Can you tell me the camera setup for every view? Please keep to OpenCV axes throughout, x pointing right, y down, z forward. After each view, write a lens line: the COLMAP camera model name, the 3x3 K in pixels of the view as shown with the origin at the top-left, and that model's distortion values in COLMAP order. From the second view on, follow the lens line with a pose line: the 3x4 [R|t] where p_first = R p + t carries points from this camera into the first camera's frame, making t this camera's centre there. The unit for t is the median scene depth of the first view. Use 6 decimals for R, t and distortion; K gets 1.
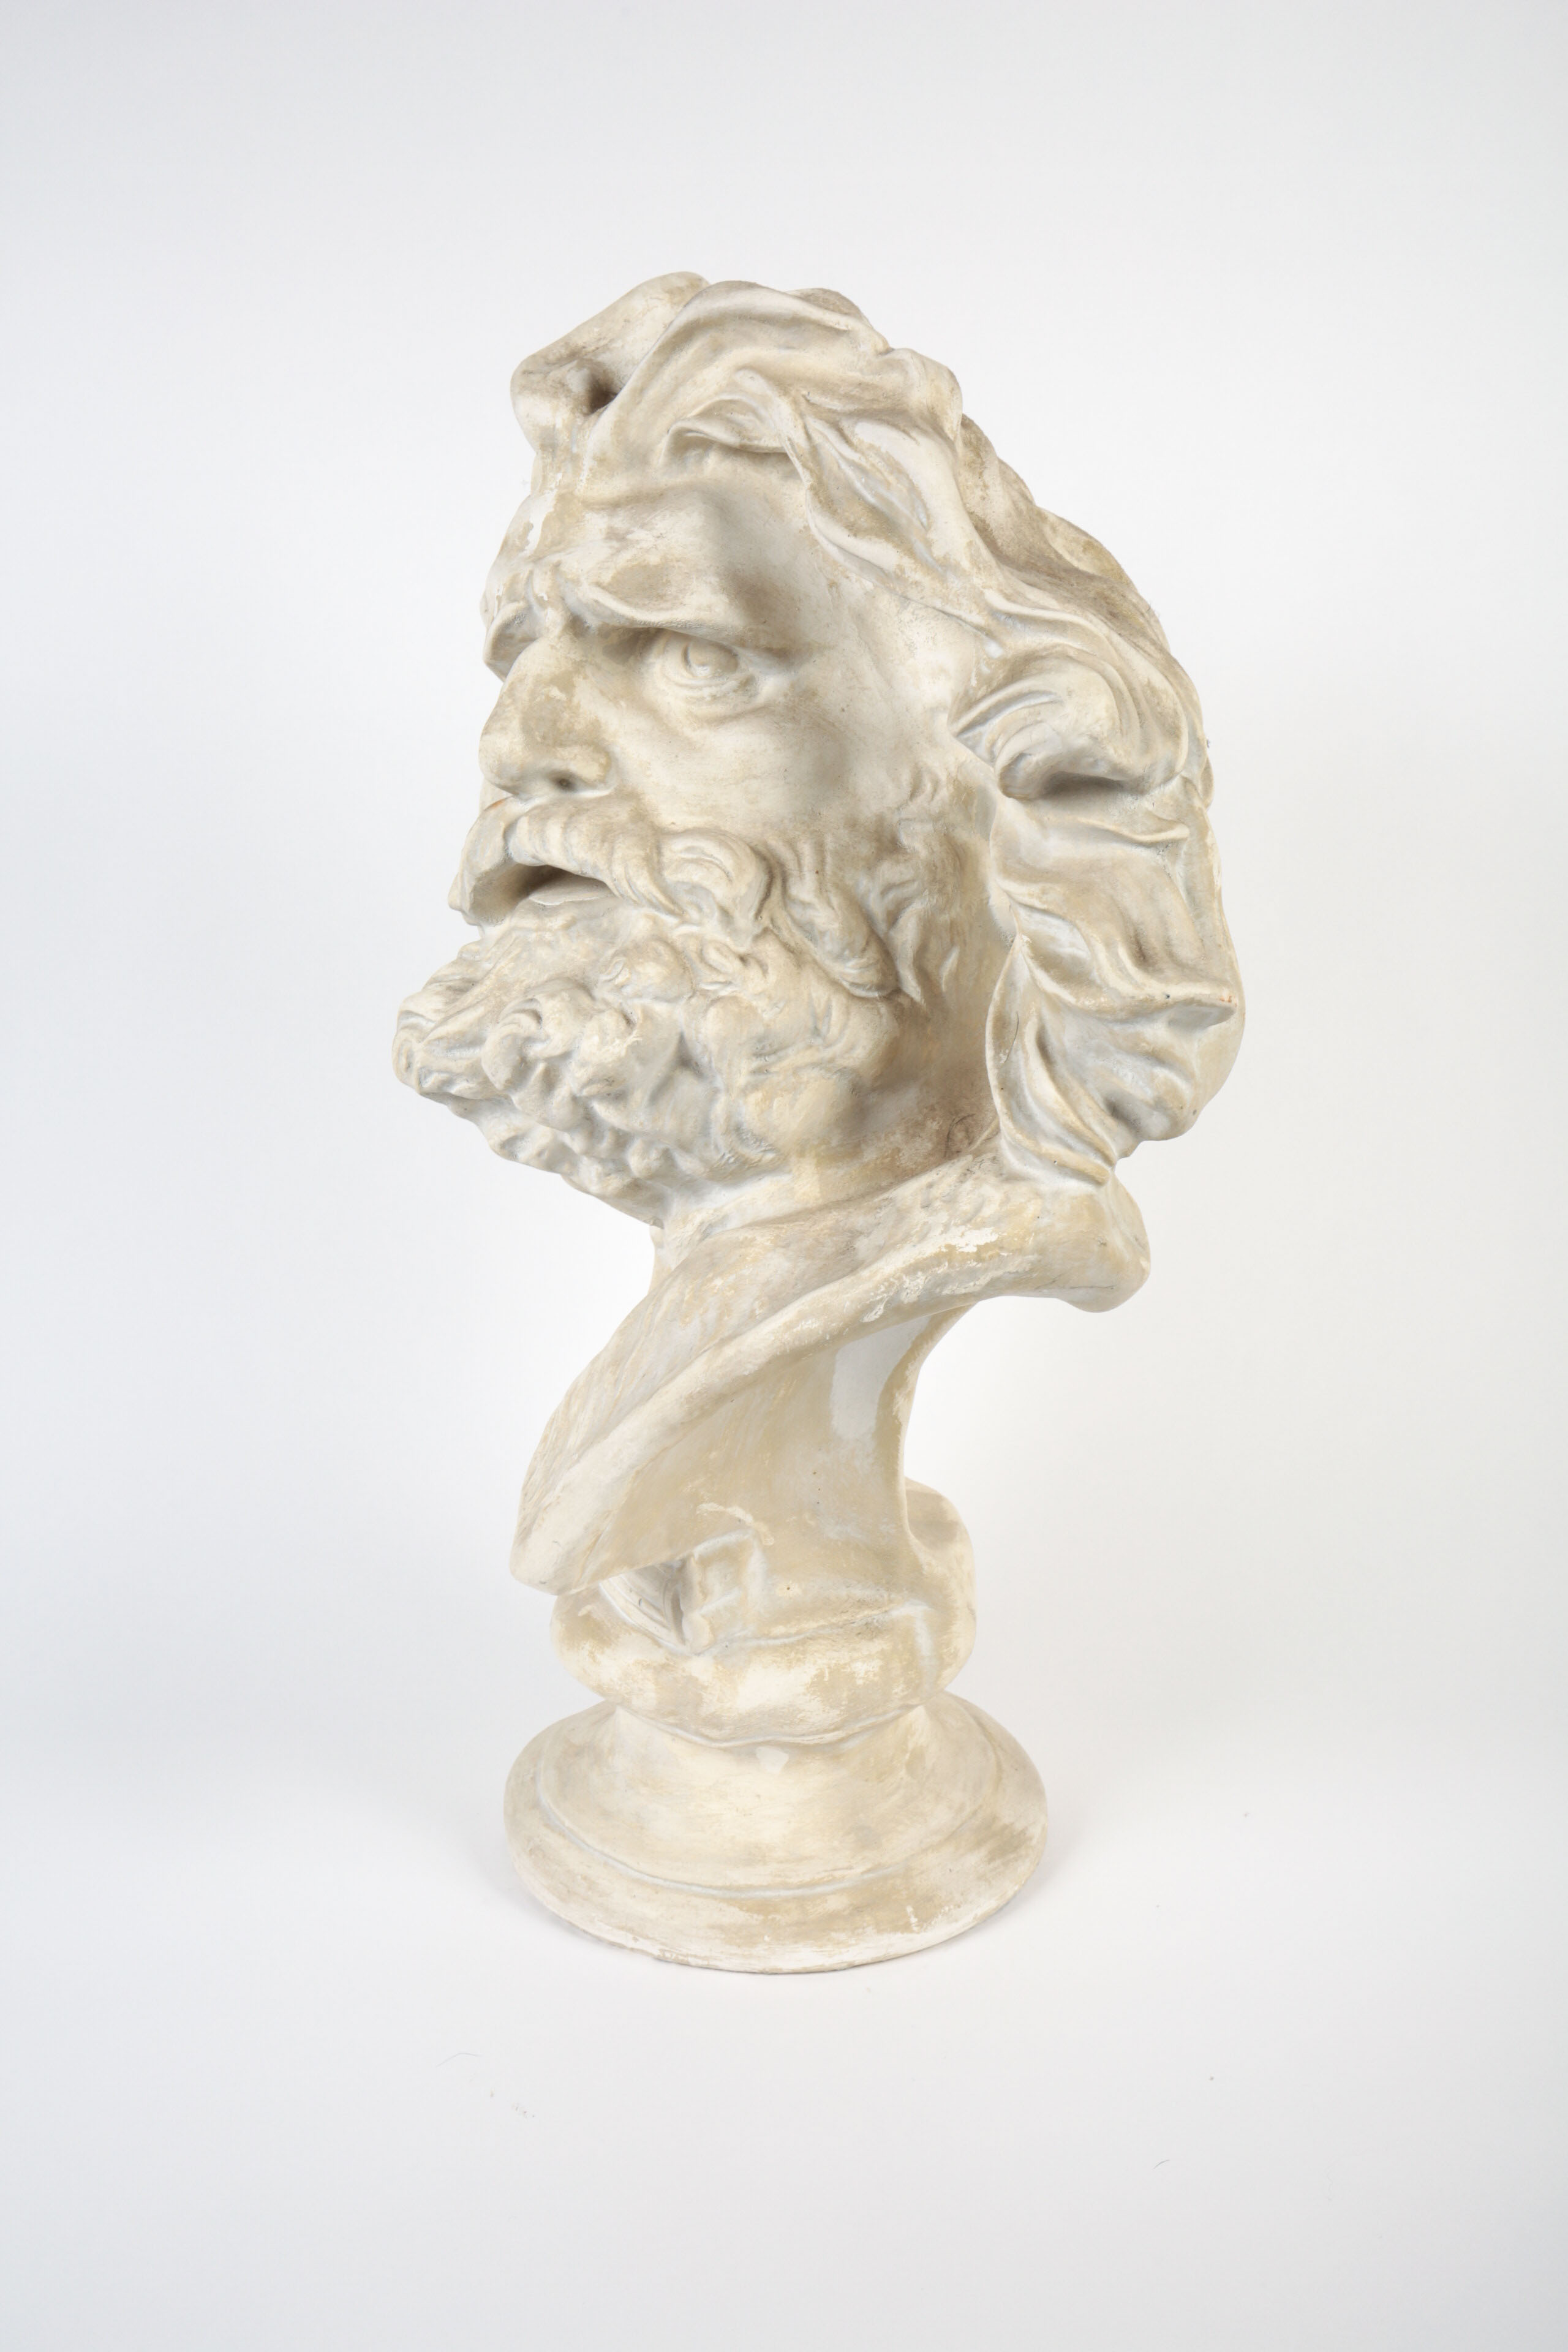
lens RADIAL K [[2199.4, 0, 784.4], [0, 2199.4, 1181.6], [0, 0, 1]] dist [0.023063, 0.000000]
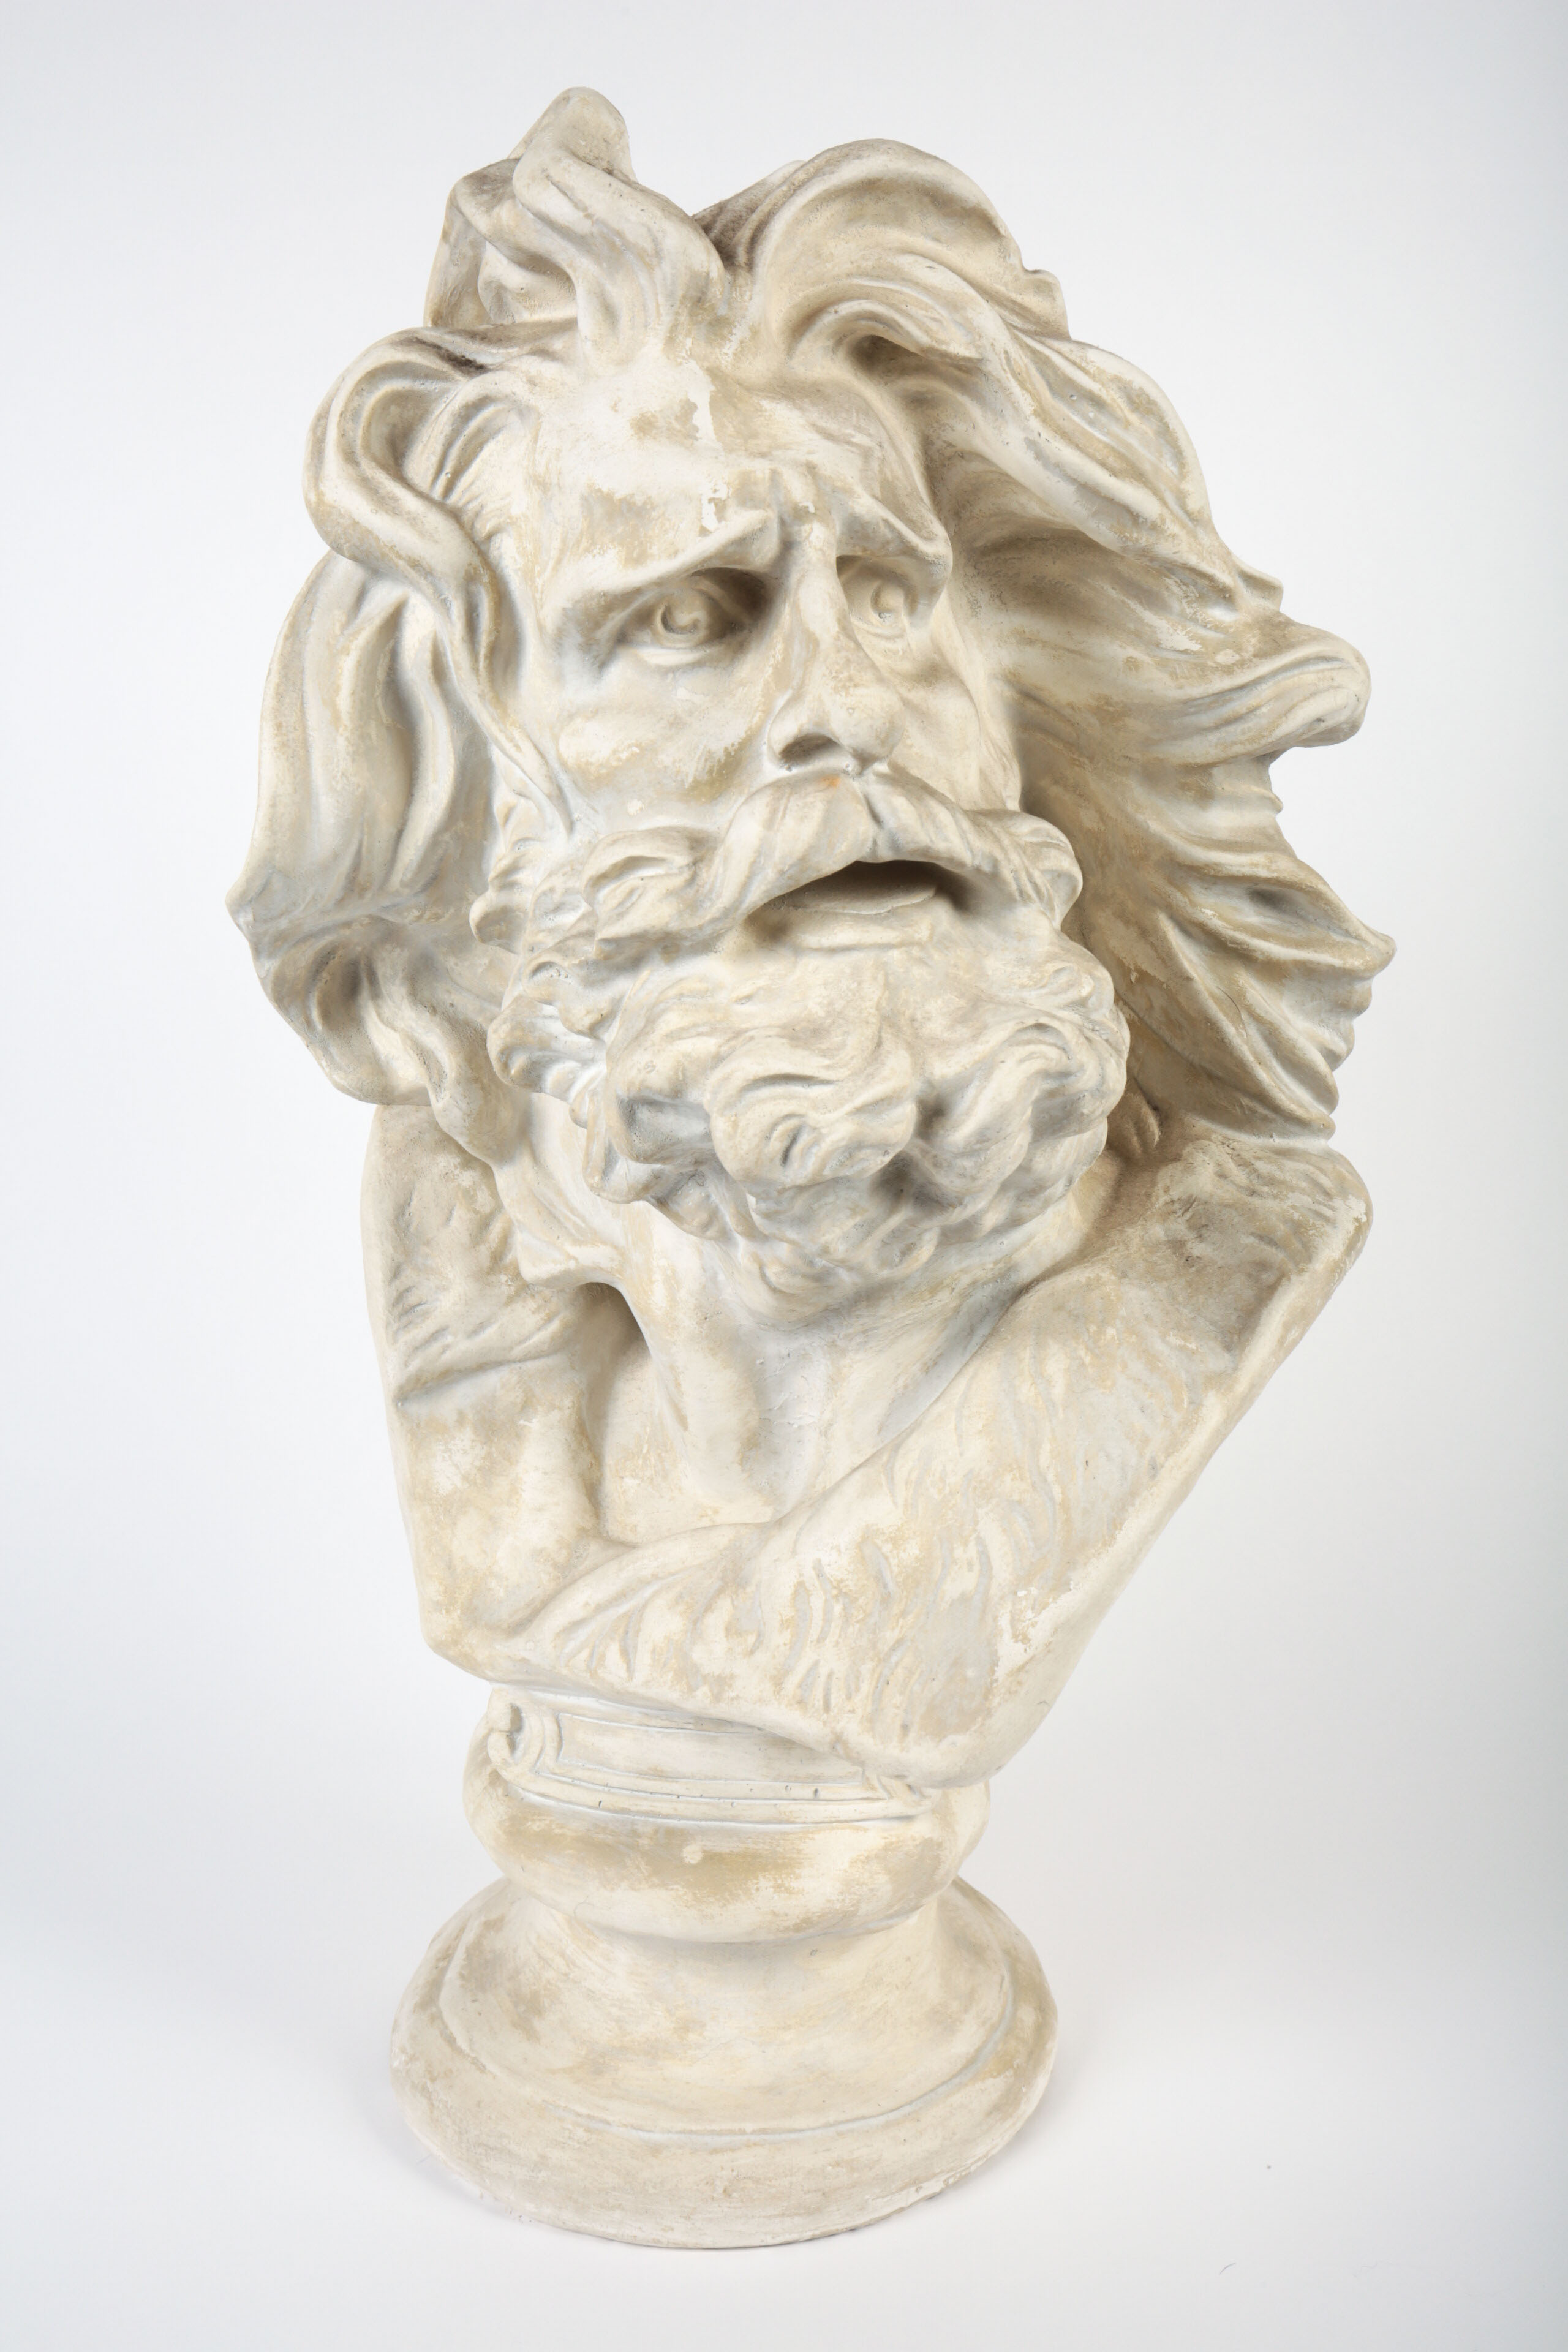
lens RADIAL K [[2199.4, 0, 791.7], [0, 2199.4, 1186.7], [0, 0, 1]] dist [0.023063, 0.000000]
pose [[0.464988, -0.166418, 0.869535, -0.829929], [0.179105, 0.979548, 0.091696, -0.111638], [-0.867011, 0.113100, 0.485284, 0.687136]]
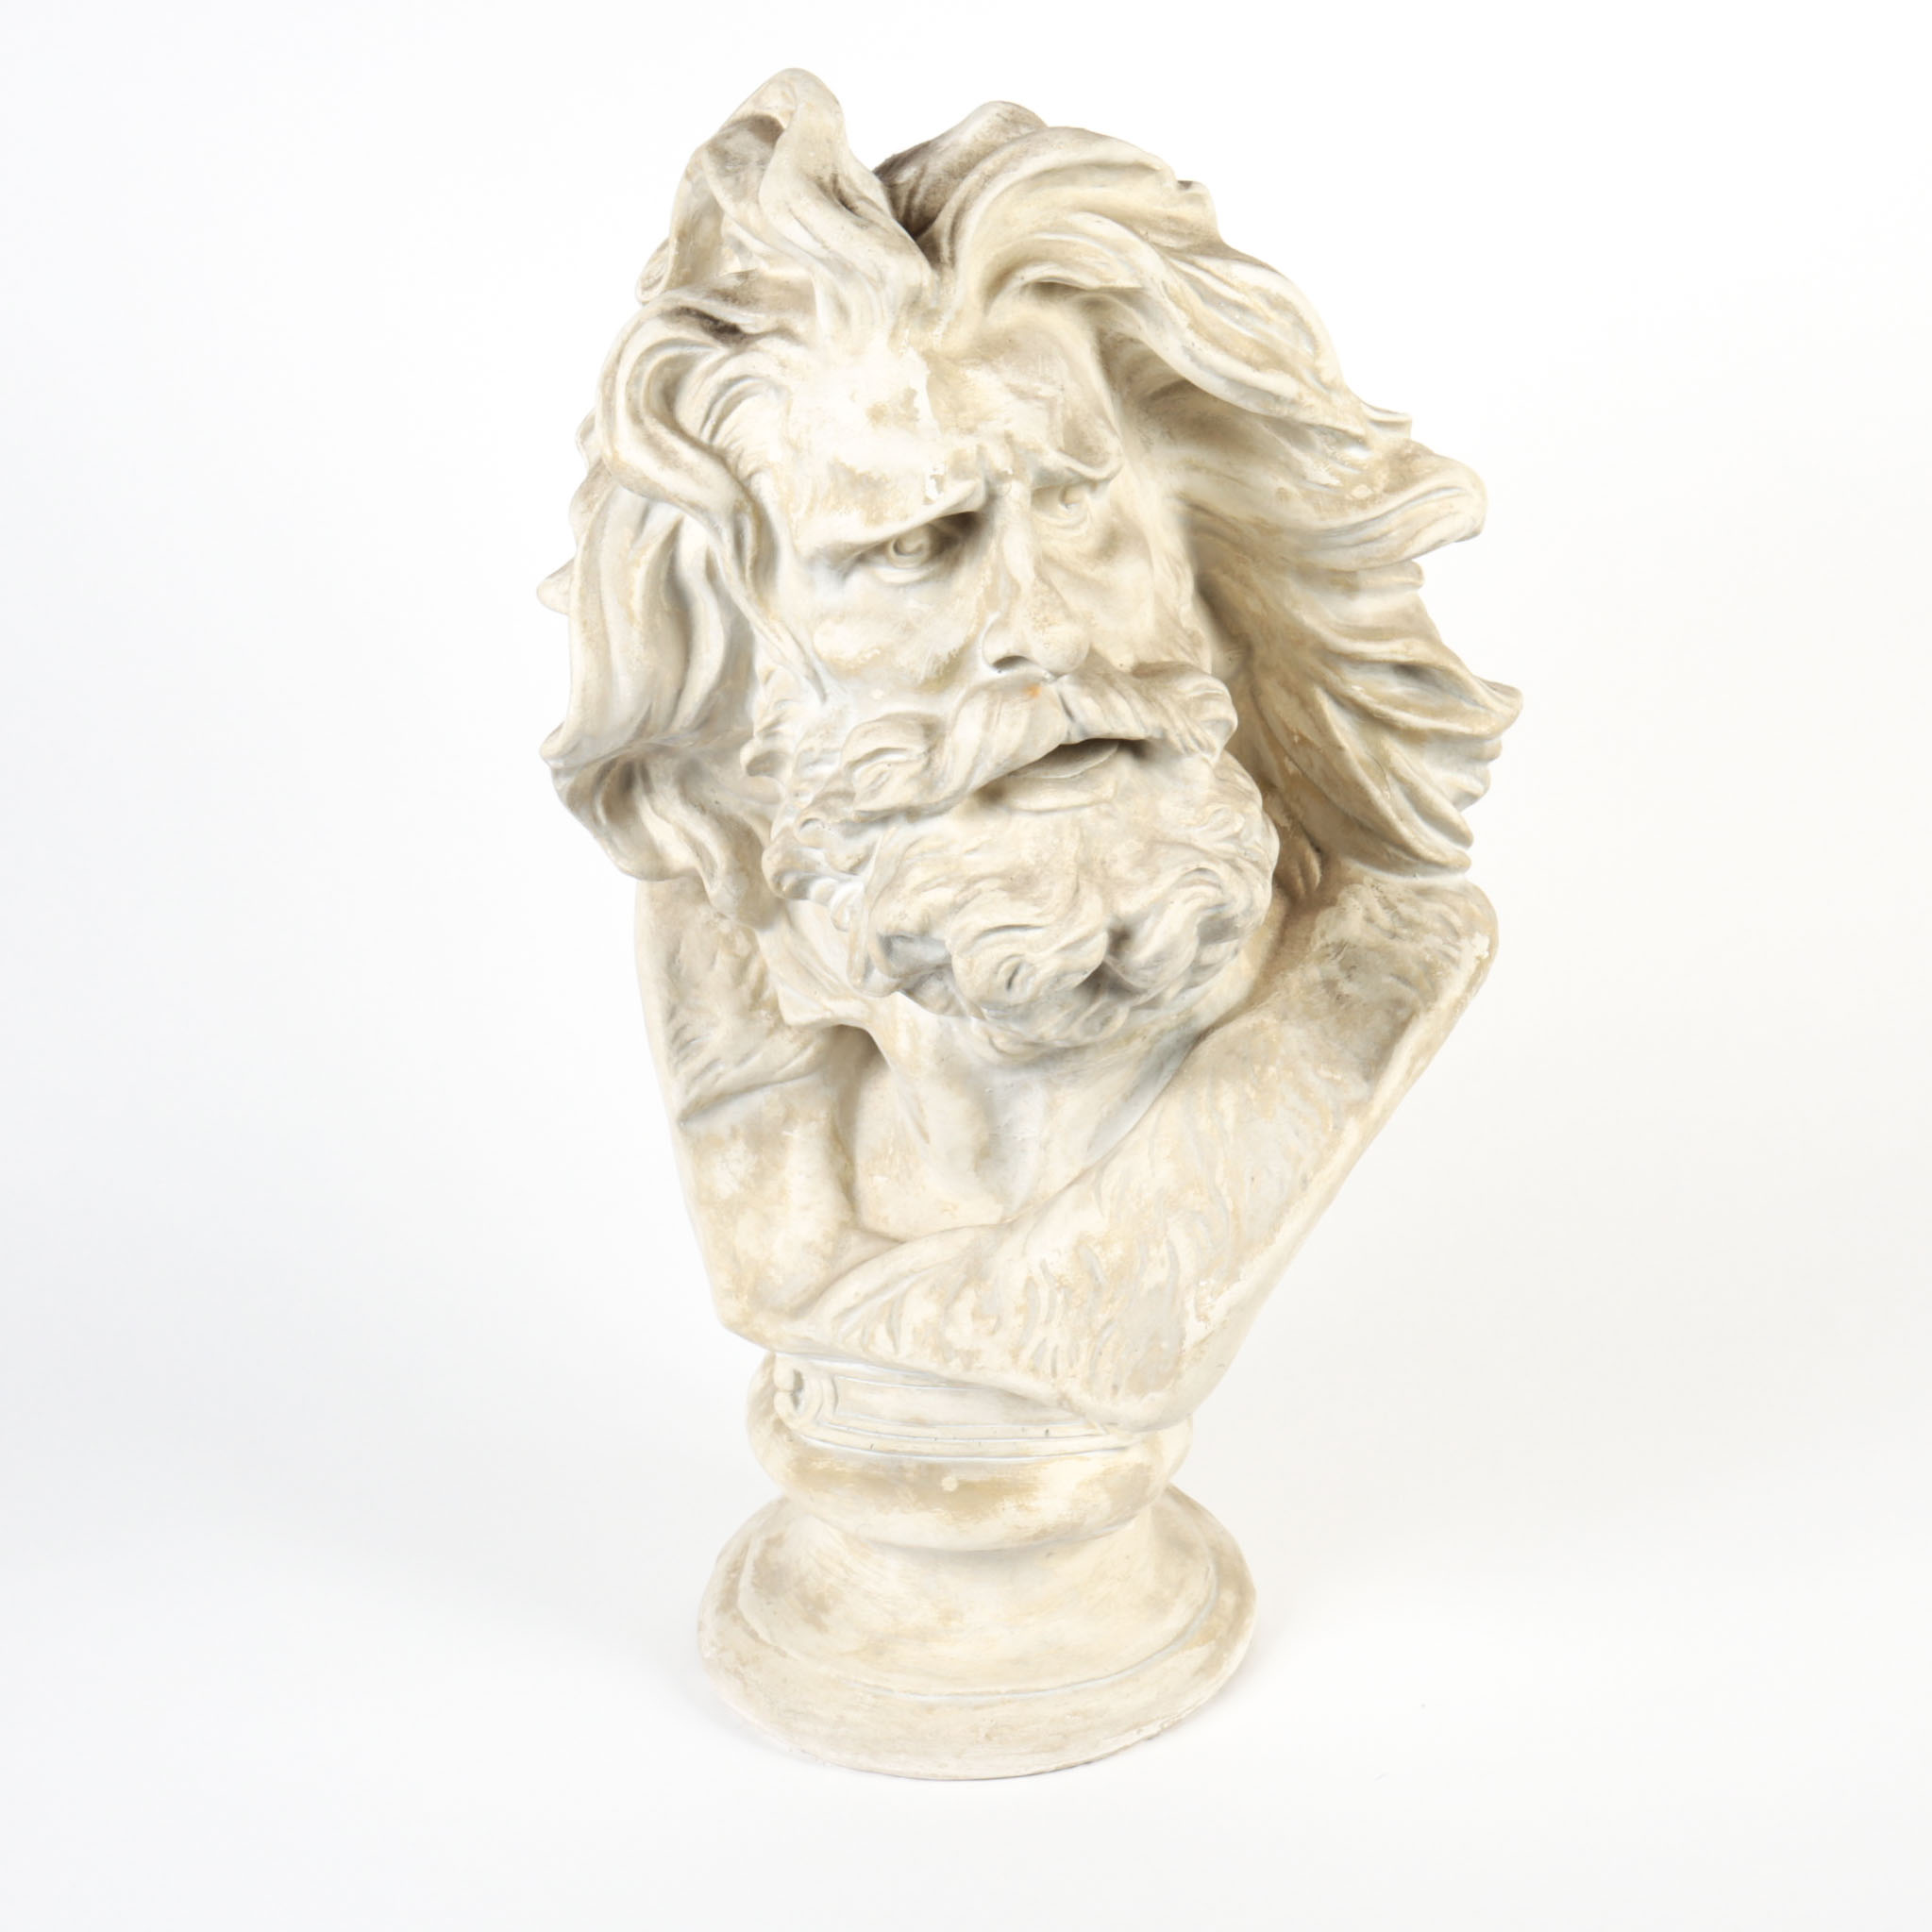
lens RADIAL K [[3386.1, 0, 963.3], [0, 3386.1, 961.8], [0, 0, 1]] dist [-0.008767, 0.000000]
pose [[0.456906, -0.323588, 0.828570, -1.450841], [0.216854, 0.943901, 0.249047, -0.448320], [-0.862677, 0.065888, 0.501446, 0.301996]]
